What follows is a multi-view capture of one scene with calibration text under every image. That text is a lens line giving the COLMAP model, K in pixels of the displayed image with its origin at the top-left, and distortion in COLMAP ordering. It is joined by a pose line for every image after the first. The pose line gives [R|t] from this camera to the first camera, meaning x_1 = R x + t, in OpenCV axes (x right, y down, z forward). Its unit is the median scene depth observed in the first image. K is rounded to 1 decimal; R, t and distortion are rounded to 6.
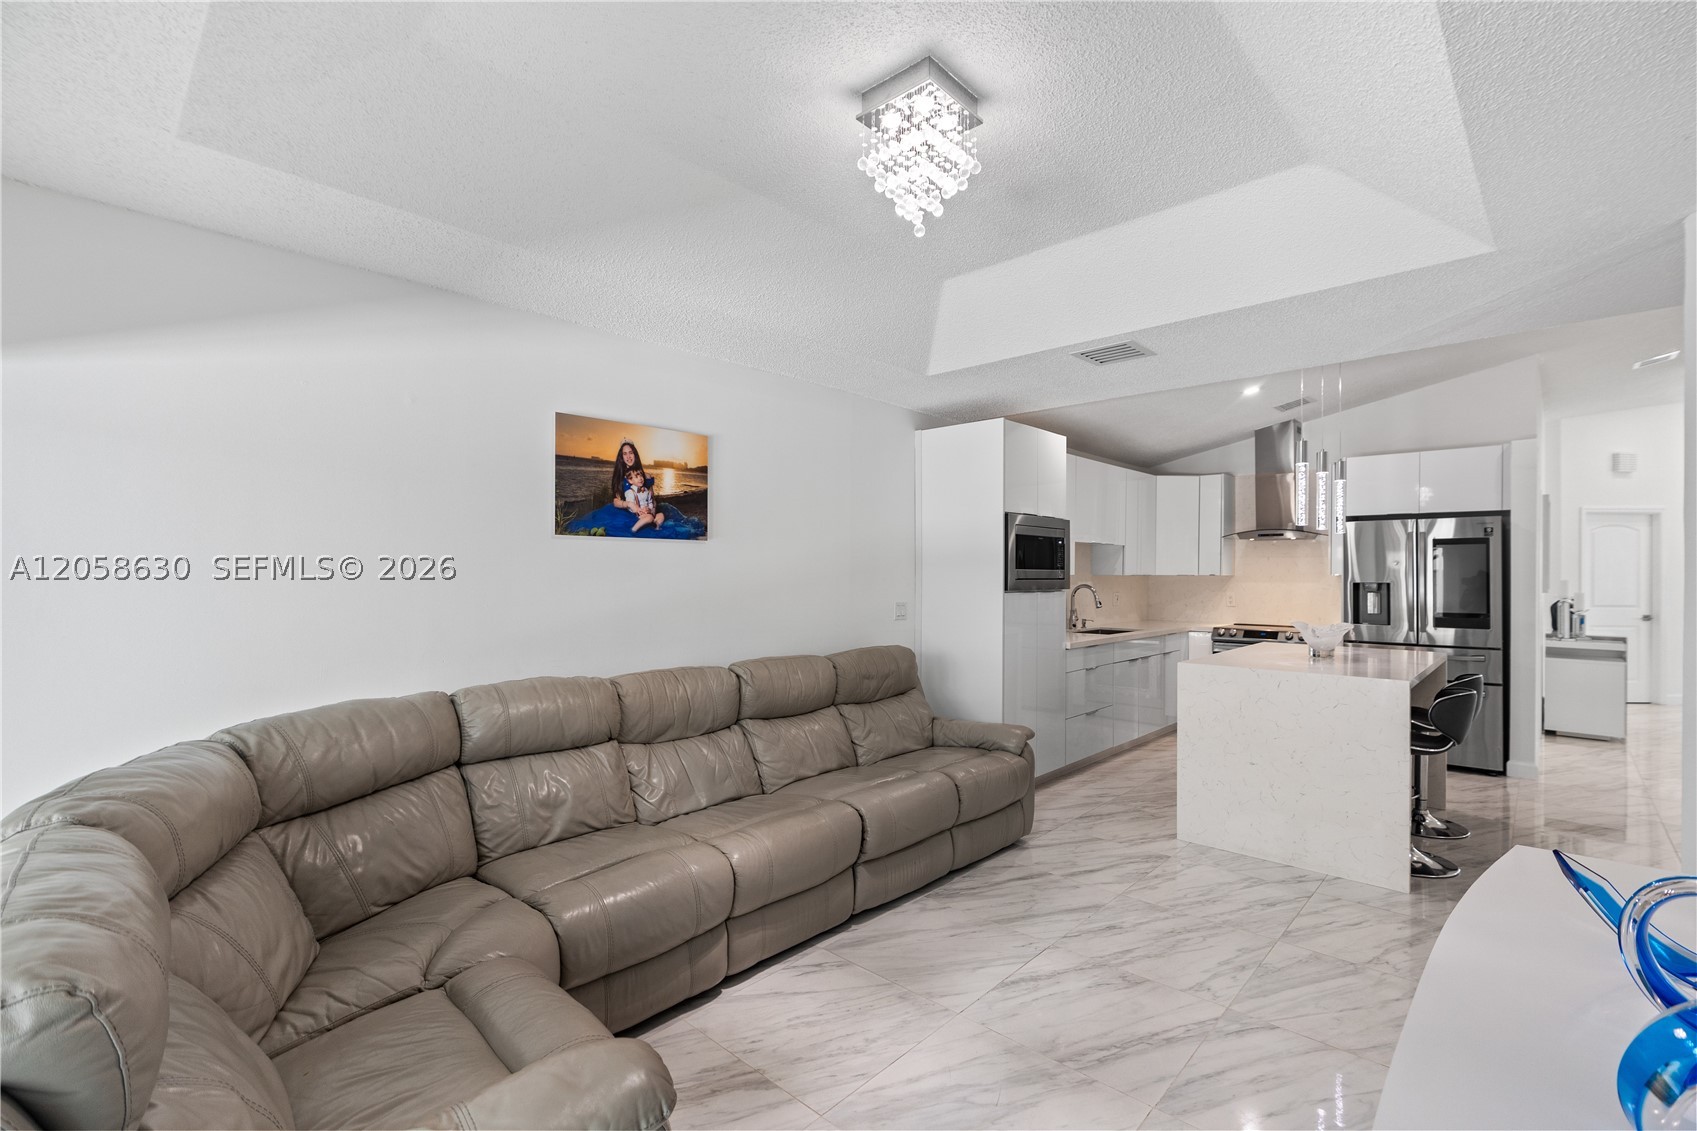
lens RADIAL K [[754.4, 0, 826.5], [0, 754.4, 565.0], [0, 0, 1]] dist [-0.008976, 0.004189]
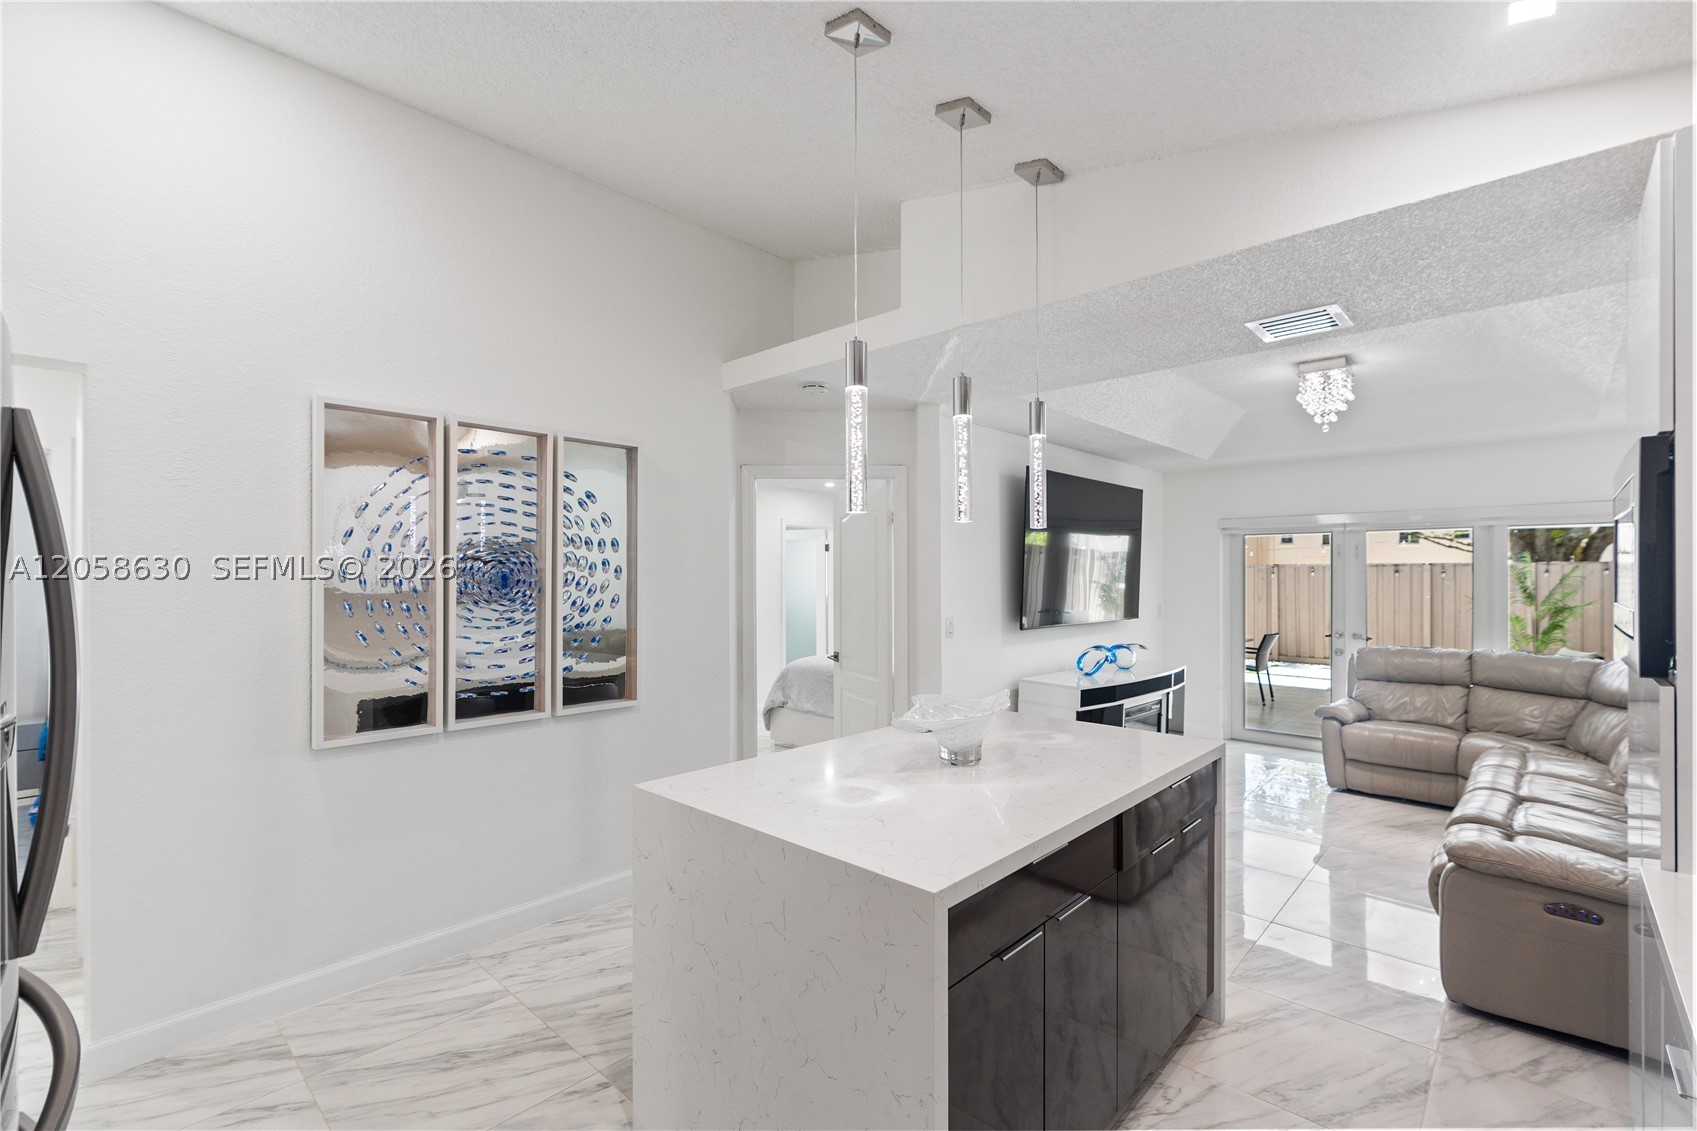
lens RADIAL K [[754.4, 0, 839.7], [0, 754.4, 571.6], [0, 0, 1]] dist [-0.008976, 0.004189]
pose [[-0.999801, -0.006399, -0.018896, 0.848983], [-0.006371, 0.999979, -0.001543, -0.013456], [0.018905, -0.001423, -0.999820, 1.714275]]
